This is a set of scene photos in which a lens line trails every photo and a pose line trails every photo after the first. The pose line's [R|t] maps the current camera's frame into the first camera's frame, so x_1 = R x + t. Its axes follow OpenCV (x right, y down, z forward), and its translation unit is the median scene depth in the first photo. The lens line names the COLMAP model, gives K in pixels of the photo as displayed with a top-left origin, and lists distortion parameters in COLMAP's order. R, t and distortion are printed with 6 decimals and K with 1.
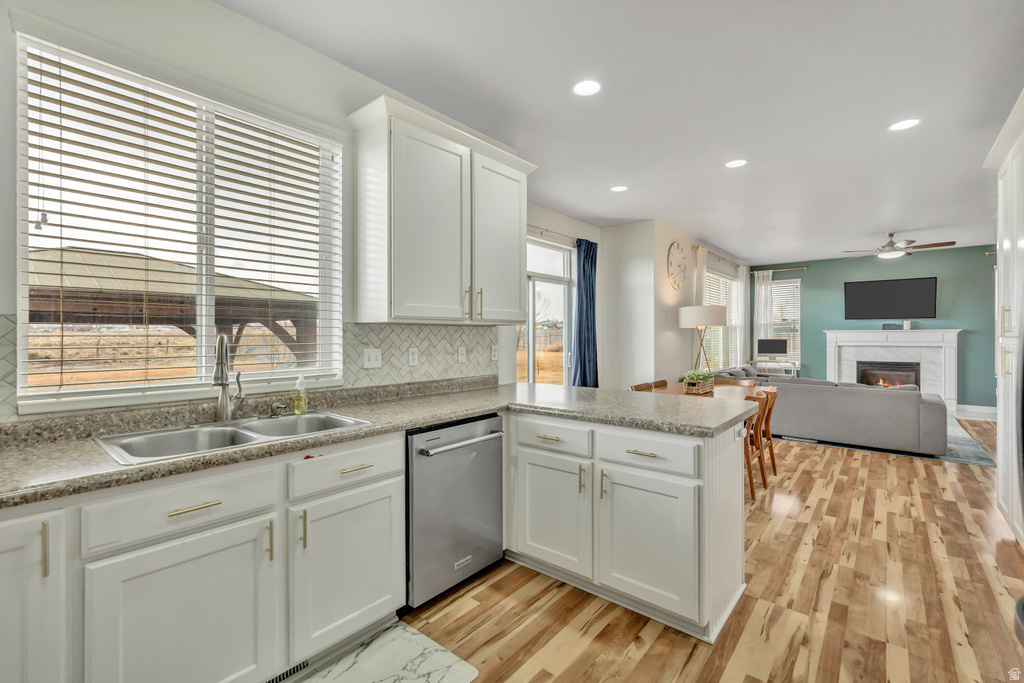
lens RADIAL K [[449.3, 0, 506.0], [0, 449.3, 341.0], [0, 0, 1]] dist [-0.000165, -0.000496]
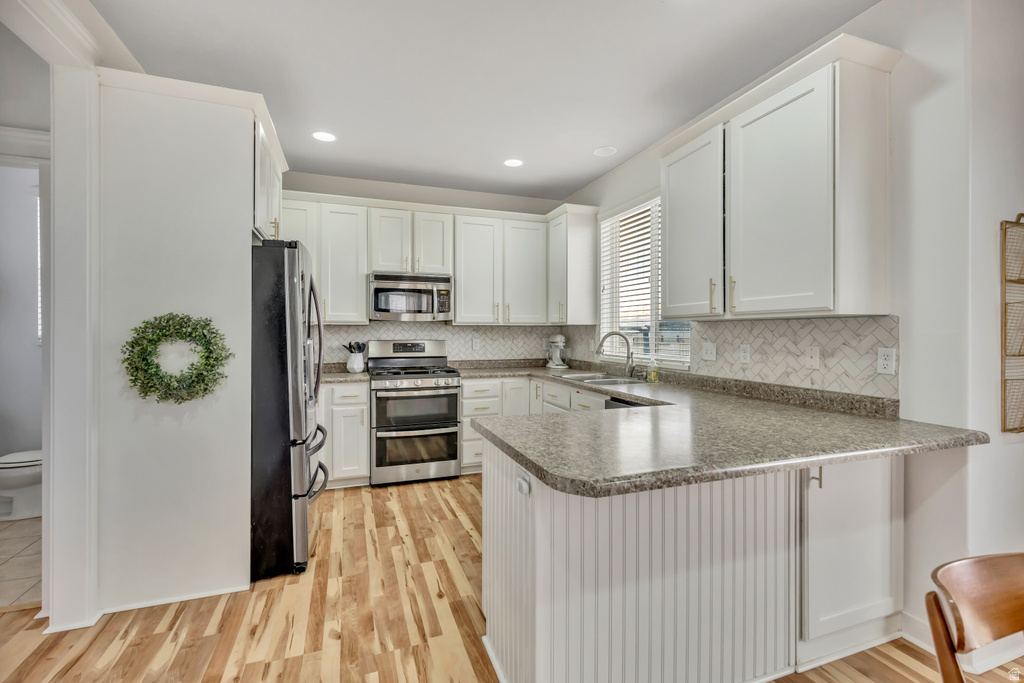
lens RADIAL K [[449.3, 0, 509.7], [0, 449.3, 333.3], [0, 0, 1]] dist [-0.000165, -0.000496]
pose [[-0.500159, -0.000063, -0.865934, 0.984547], [-0.012419, 0.999898, 0.007101, -0.010726], [0.865845, 0.014305, -0.500109, 1.173772]]
